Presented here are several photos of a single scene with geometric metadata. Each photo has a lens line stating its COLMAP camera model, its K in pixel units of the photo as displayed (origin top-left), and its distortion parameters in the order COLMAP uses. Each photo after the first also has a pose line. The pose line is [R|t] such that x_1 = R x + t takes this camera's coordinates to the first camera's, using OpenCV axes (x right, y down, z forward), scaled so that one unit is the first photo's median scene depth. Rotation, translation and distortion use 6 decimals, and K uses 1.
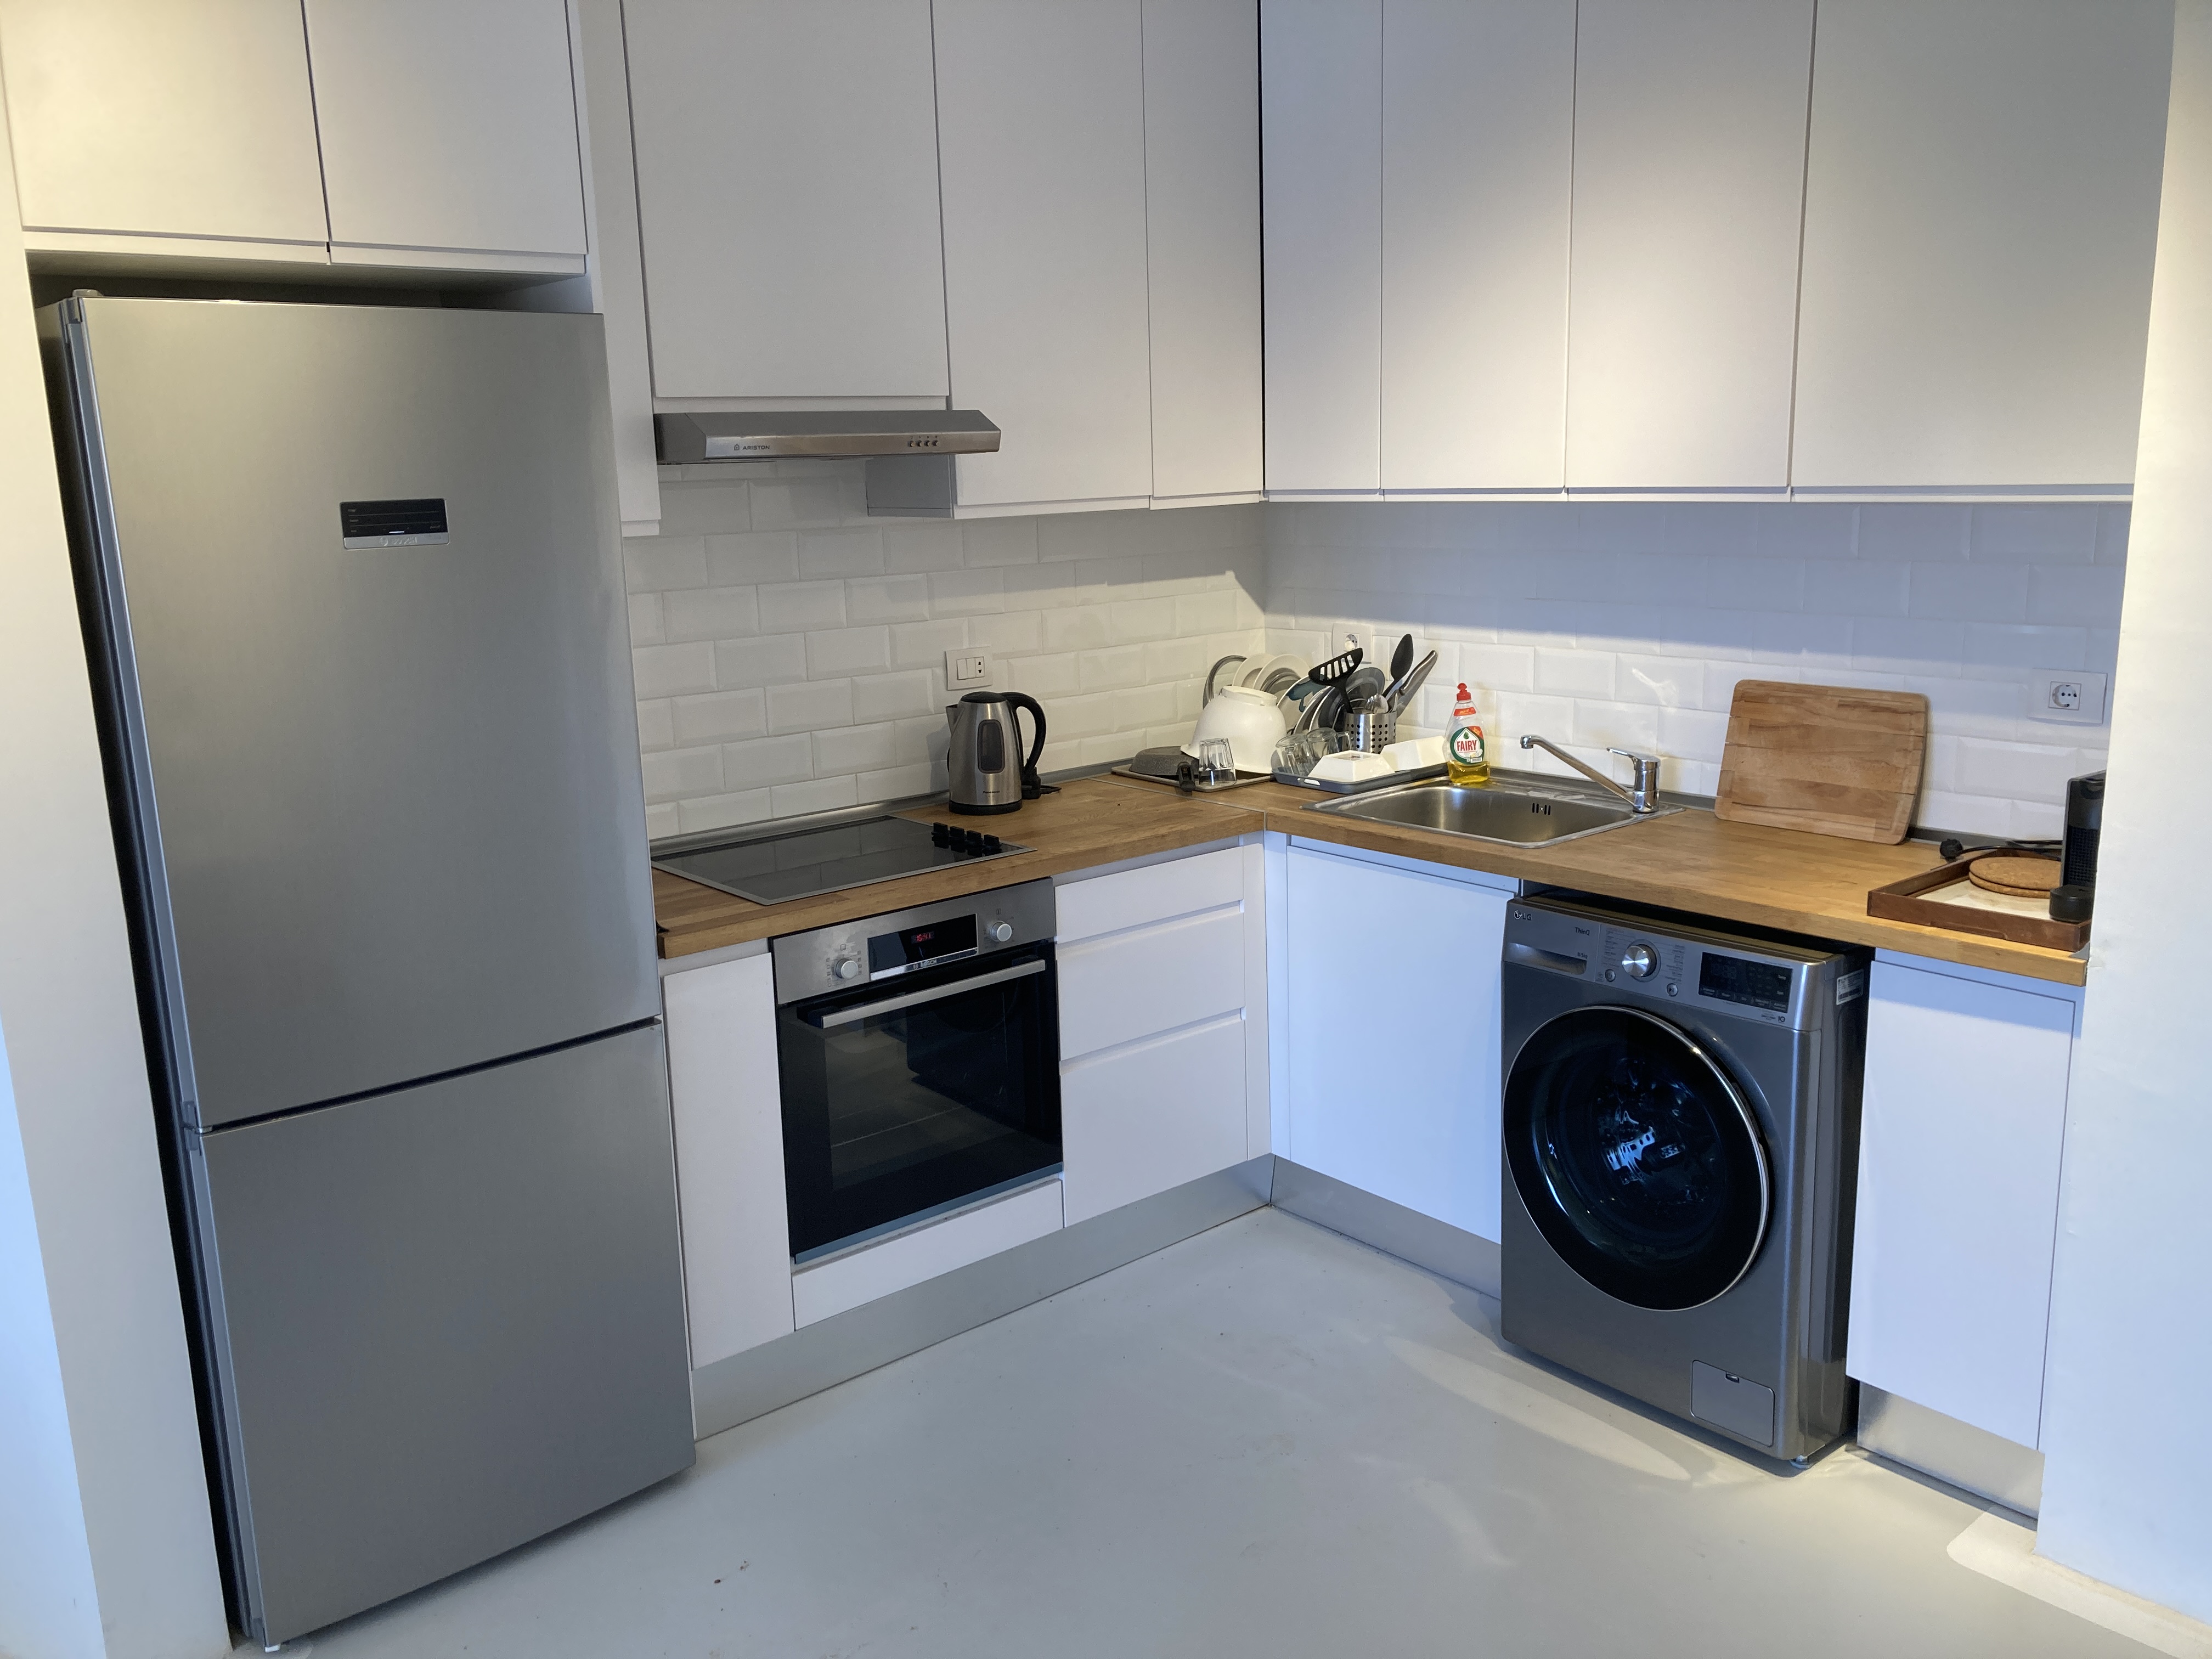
lens RADIAL K [[1774.0, 0, 1112.9], [0, 1774.0, 857.0], [0, 0, 1]] dist [0.048263, -0.059963]
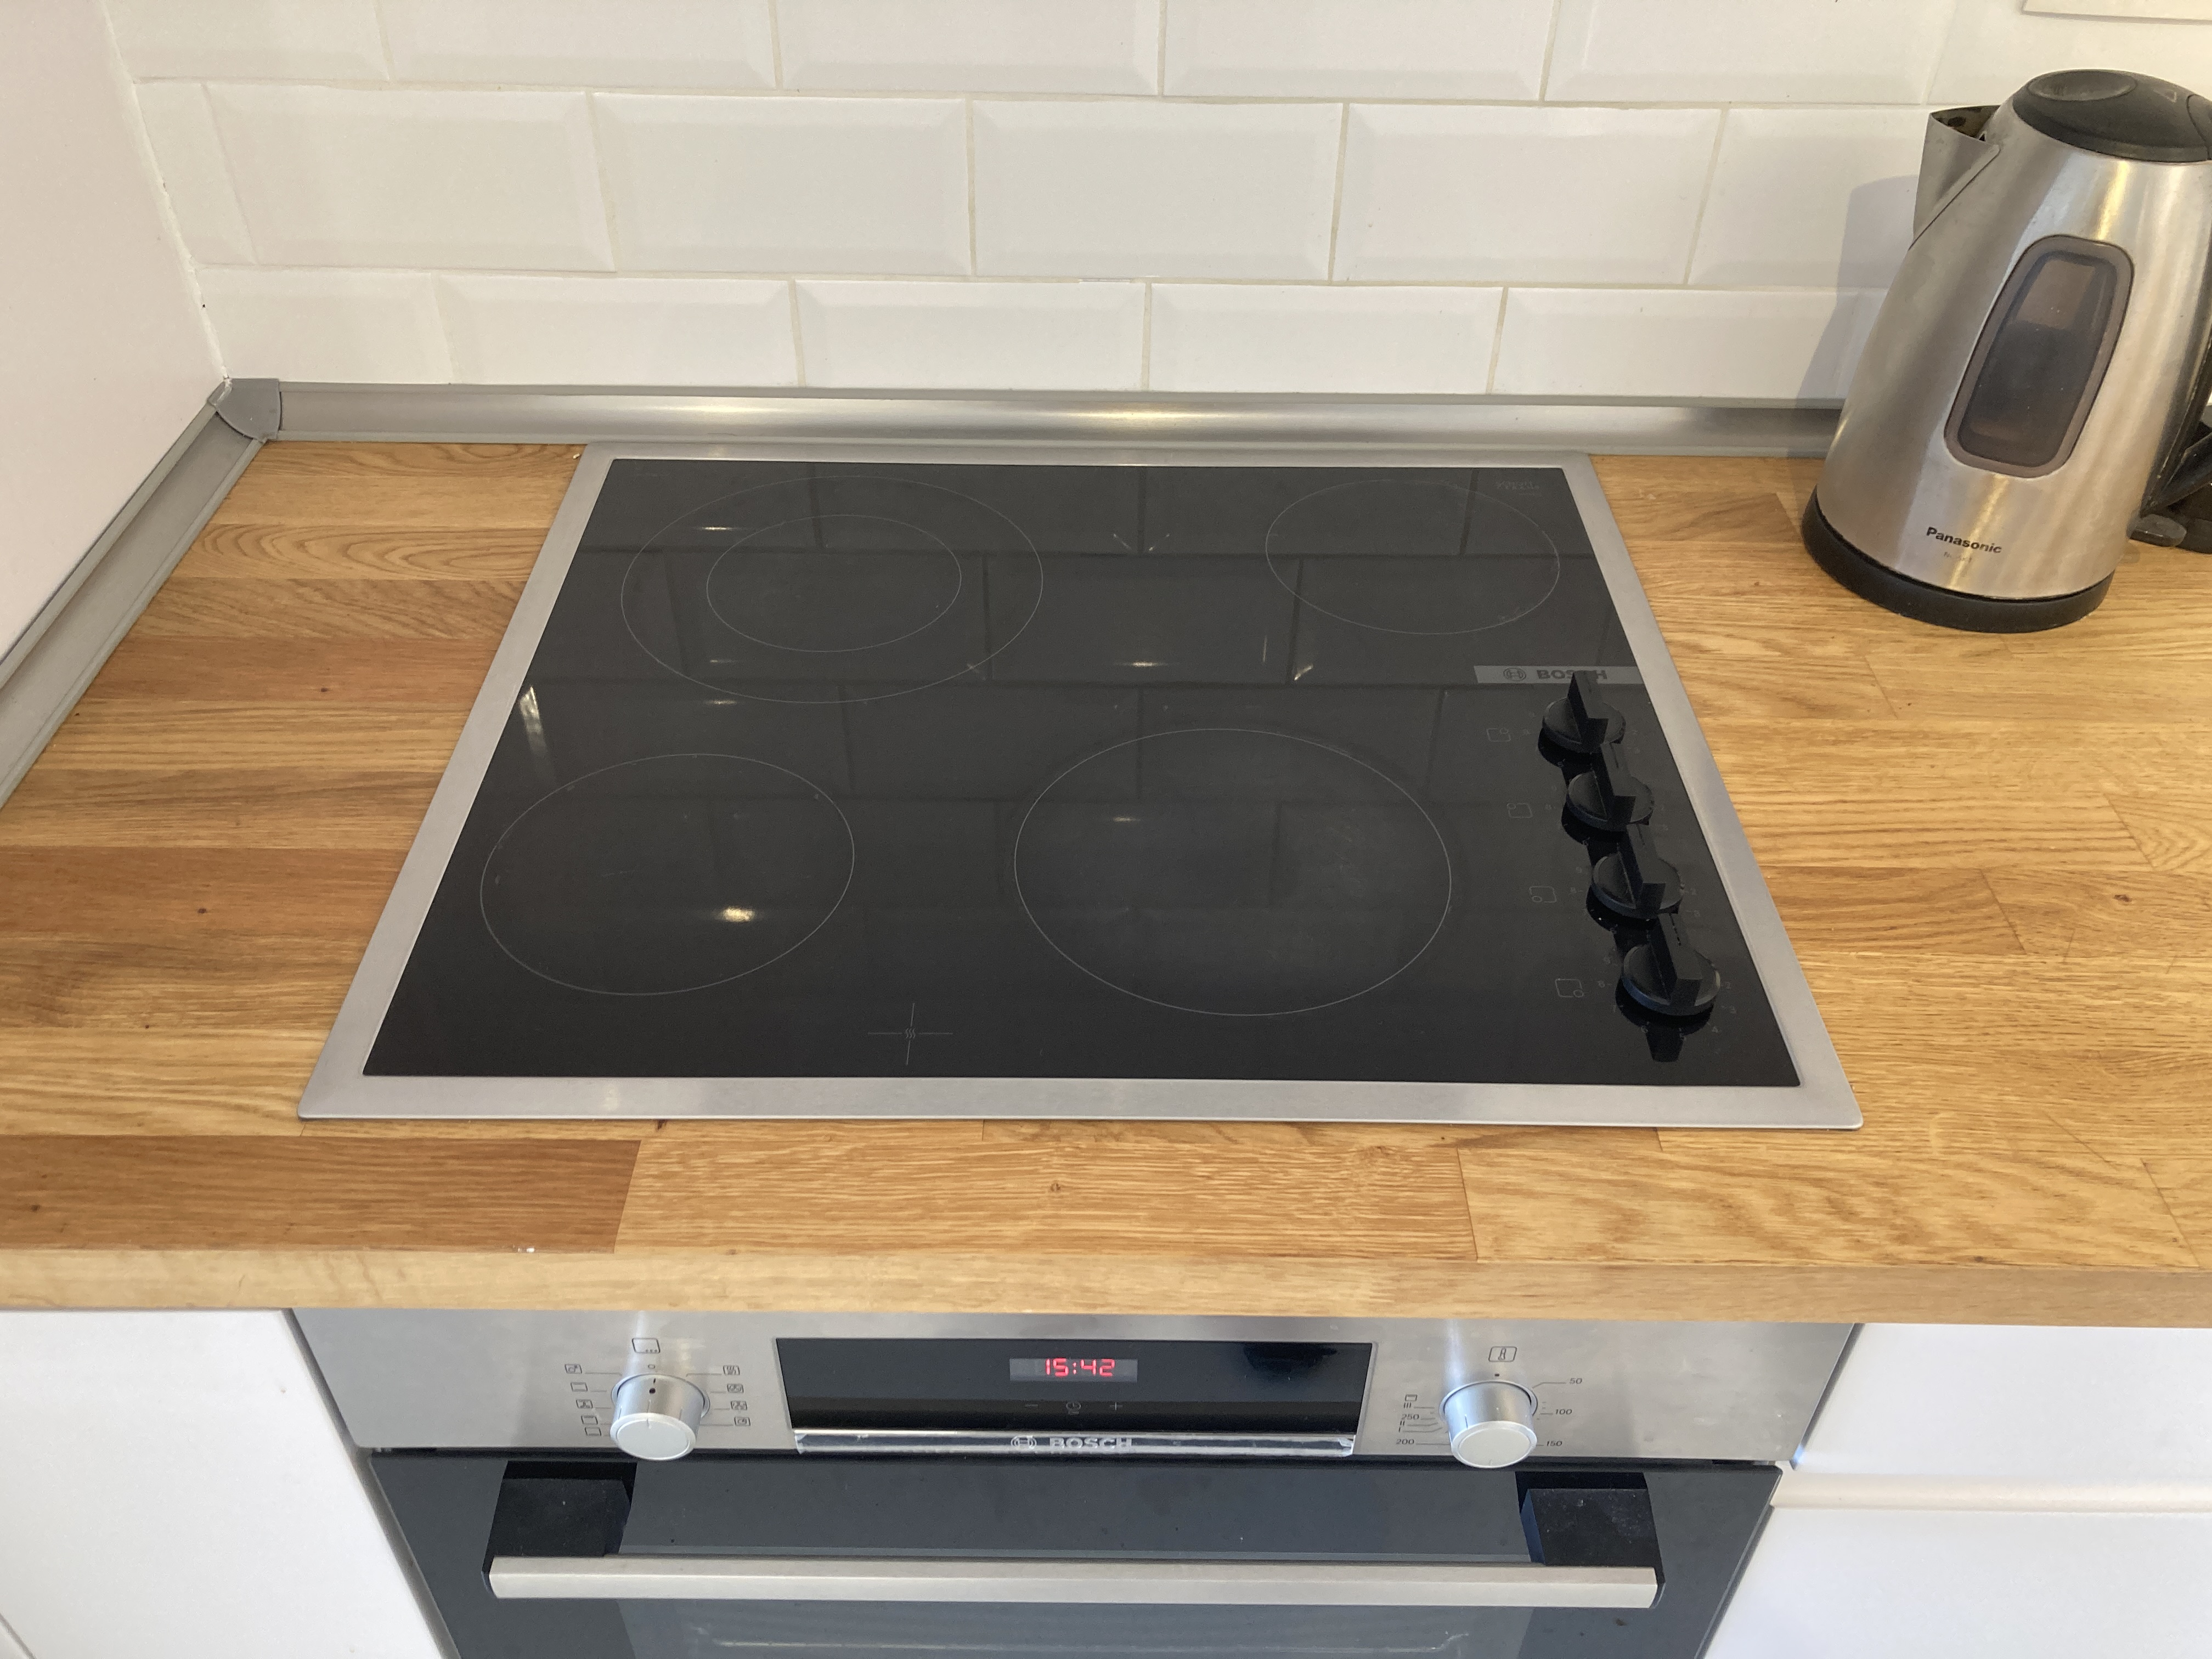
lens RADIAL K [[1841.5, 0, 1102.3], [0, 1841.5, 837.1], [0, 0, 1]] dist [0.077097, -0.003568]
pose [[0.765680, 0.445982, -0.463502, -0.026954], [-0.173528, 0.837099, 0.518799, -0.133089], [0.619373, -0.316803, 0.718340, 0.860958]]
